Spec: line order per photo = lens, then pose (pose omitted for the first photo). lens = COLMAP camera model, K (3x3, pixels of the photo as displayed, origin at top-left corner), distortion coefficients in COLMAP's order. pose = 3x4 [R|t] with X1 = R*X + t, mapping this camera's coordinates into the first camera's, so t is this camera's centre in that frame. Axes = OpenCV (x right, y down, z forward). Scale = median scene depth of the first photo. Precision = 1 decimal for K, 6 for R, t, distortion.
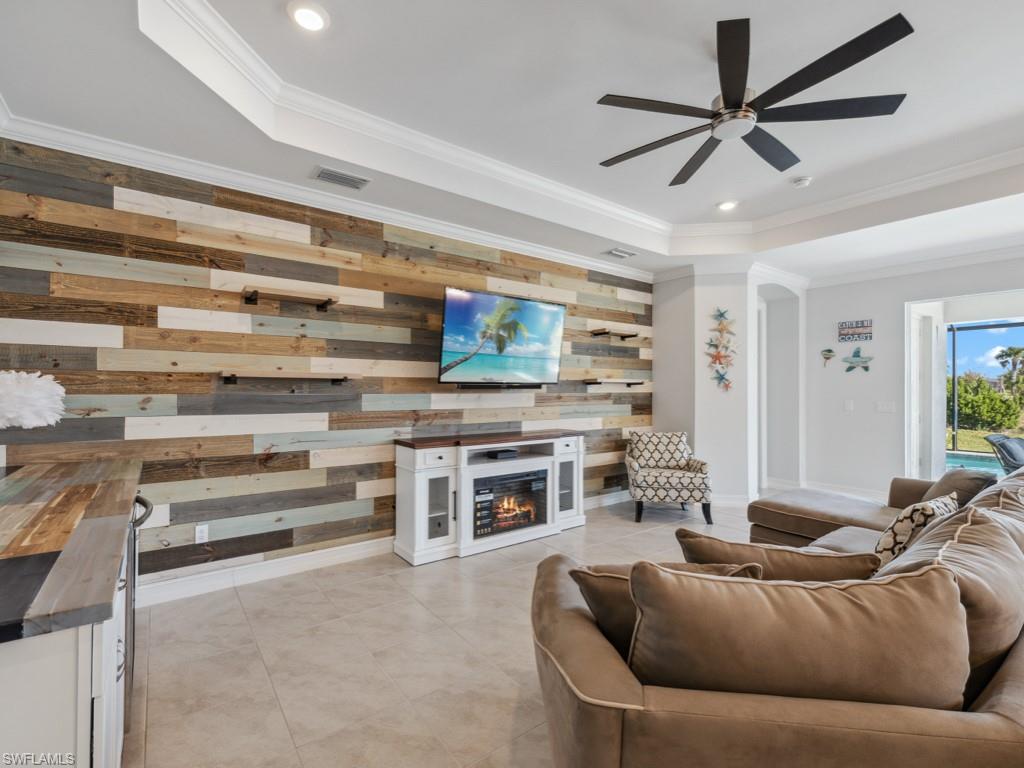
lens RADIAL K [[464.6, 0, 510.9], [0, 464.6, 387.5], [0, 0, 1]] dist [0.023237, -0.009993]
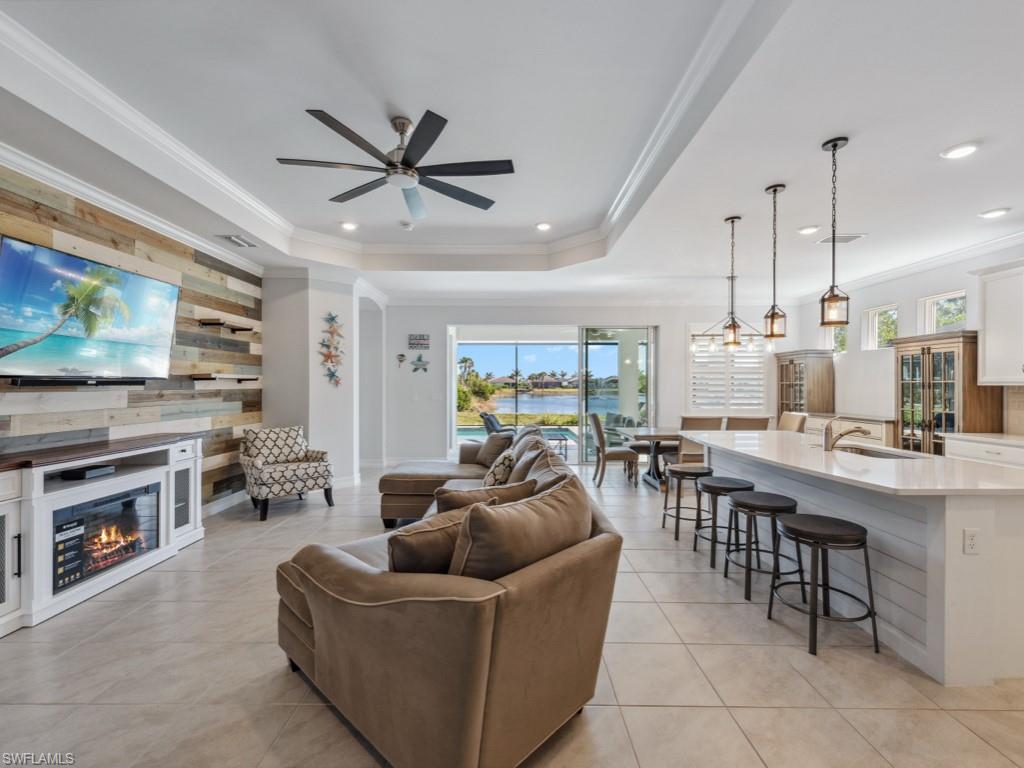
lens RADIAL K [[445.4, 0, 510.7], [0, 445.4, 387.1], [0, 0, 1]] dist [0.002160, 0.000088]
pose [[0.600228, -0.006044, 0.799806, -0.166743], [-0.001182, 0.999964, 0.008443, -0.001187], [-0.799828, -0.006013, 0.600200, 0.018679]]
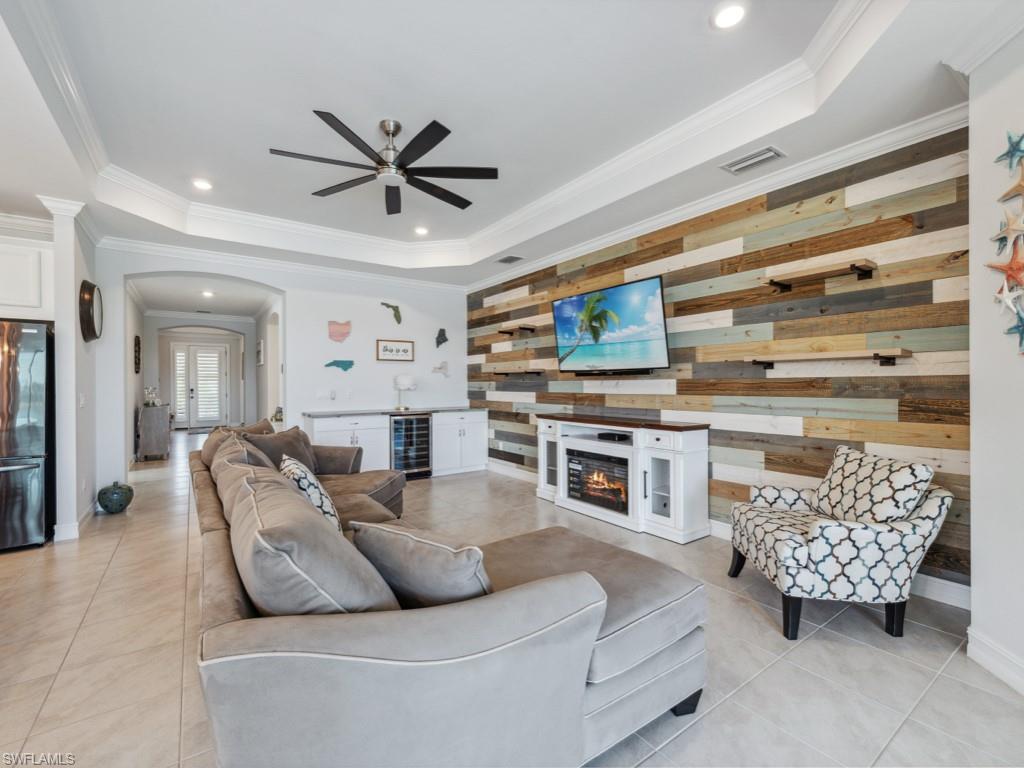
lens RADIAL K [[445.4, 0, 510.7], [0, 445.4, 387.1], [0, 0, 1]] dist [0.002160, 0.000088]
pose [[-0.028716, -0.004926, -0.999575, 0.902243], [-0.003420, 0.999982, -0.004830, 0.032417], [0.999582, 0.003279, -0.028732, 0.716855]]
